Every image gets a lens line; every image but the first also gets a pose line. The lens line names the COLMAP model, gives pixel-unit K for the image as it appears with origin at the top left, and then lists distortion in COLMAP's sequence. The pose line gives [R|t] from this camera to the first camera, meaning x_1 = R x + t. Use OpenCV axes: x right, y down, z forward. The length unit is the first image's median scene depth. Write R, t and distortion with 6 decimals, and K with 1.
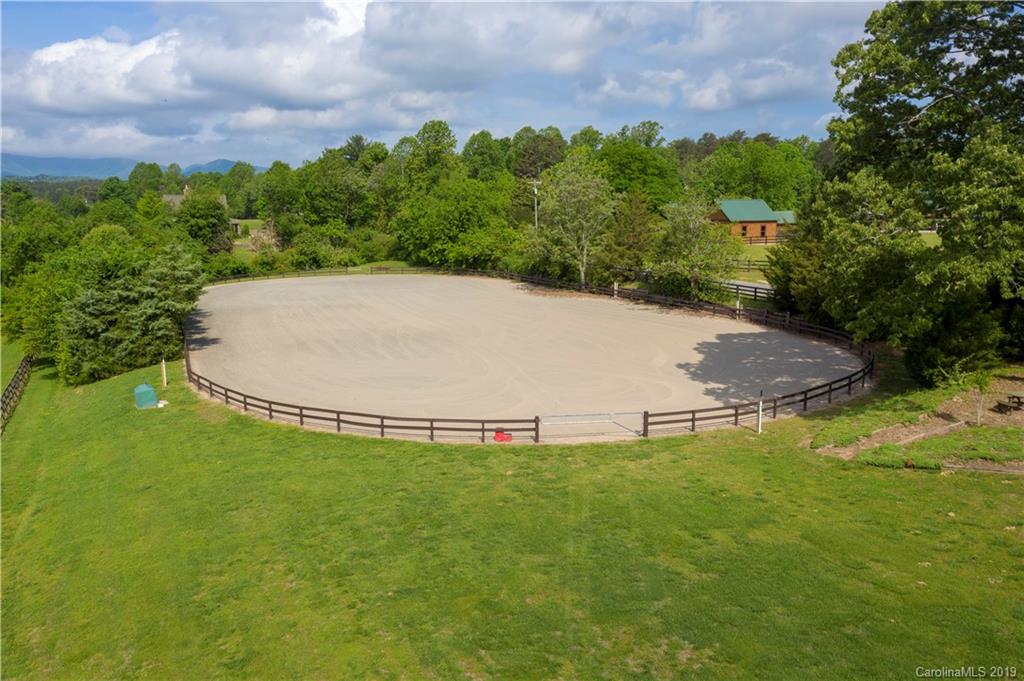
lens RADIAL K [[817.9, 0, 511.2], [0, 817.9, 340.2], [0, 0, 1]] dist [-0.000697, -0.000258]
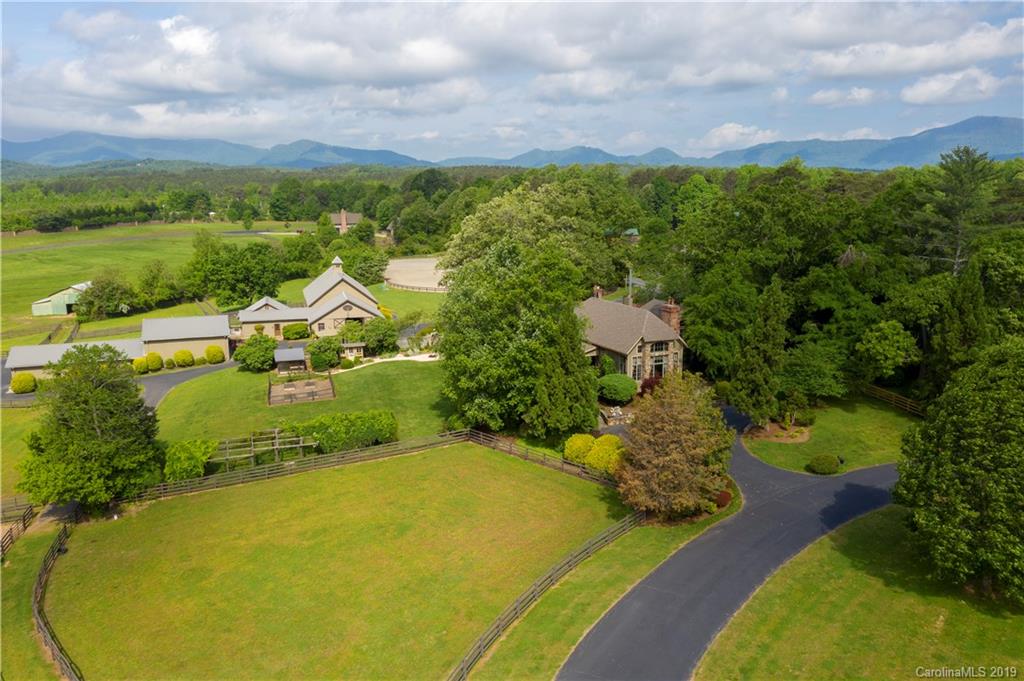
lens RADIAL K [[817.9, 0, 512.7], [0, 817.9, 340.2], [0, 0, 1]] dist [-0.000697, -0.000258]
pose [[0.997317, 0.025908, -0.068466, 0.172145], [-0.024046, 0.999322, 0.027883, 0.068389], [0.069142, -0.026162, 0.997264, -1.098753]]
